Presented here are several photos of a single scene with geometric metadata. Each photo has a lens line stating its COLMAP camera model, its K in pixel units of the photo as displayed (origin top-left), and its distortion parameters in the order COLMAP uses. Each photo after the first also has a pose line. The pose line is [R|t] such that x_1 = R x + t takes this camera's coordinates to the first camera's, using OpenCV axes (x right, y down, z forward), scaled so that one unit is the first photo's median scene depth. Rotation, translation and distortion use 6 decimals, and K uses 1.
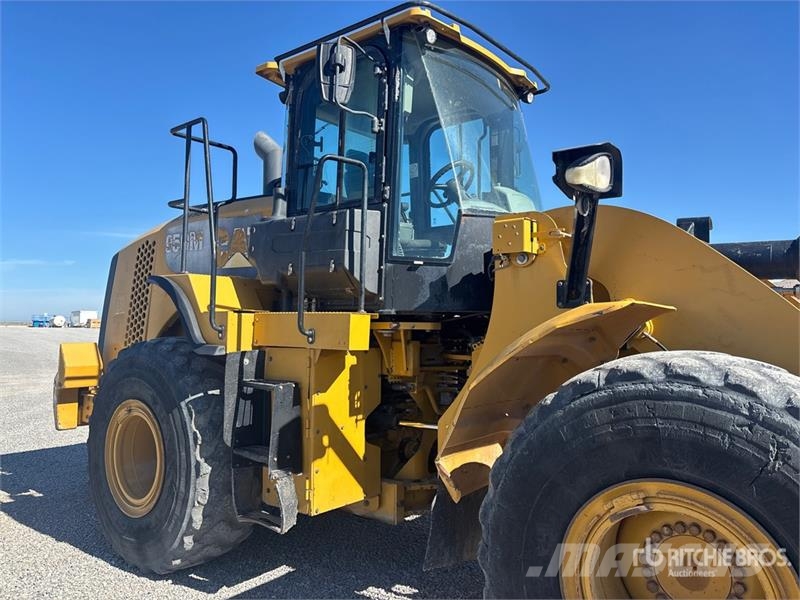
lens RADIAL K [[614.4, 0, 400.3], [0, 614.4, 289.7], [0, 0, 1]] dist [0.043698, -0.055160]
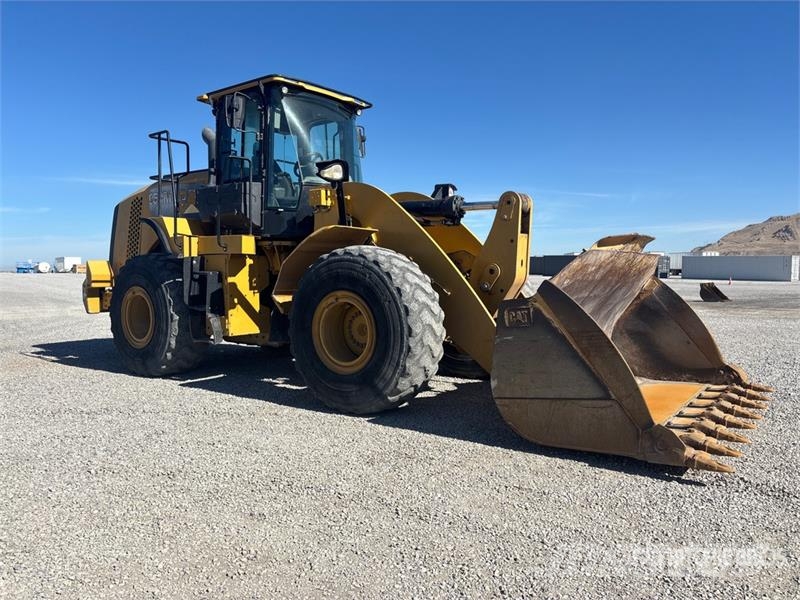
lens RADIAL K [[614.4, 0, 399.8], [0, 614.4, 296.3], [0, 0, 1]] dist [0.043698, -0.055160]
pose [[0.999655, -0.010724, 0.023970, 0.350880], [0.008311, 0.995096, 0.098568, 0.037877], [-0.024909, -0.098335, 0.994842, -0.966432]]
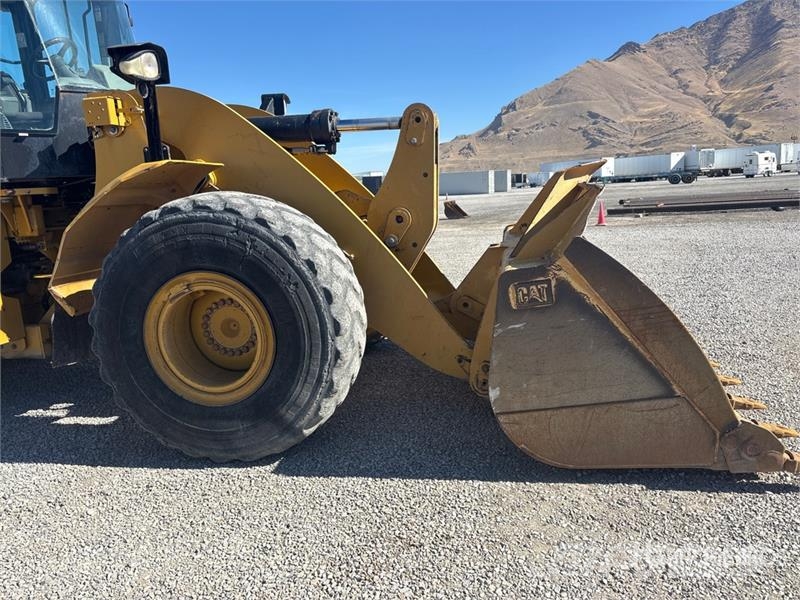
lens RADIAL K [[614.4, 0, 409.0], [0, 614.4, 297.9], [0, 0, 1]] dist [0.043698, -0.055160]
pose [[0.883546, -0.140712, 0.446705, 0.104031], [0.037758, 0.972095, 0.231527, 0.011019], [-0.466819, -0.187698, 0.864205, -0.384655]]
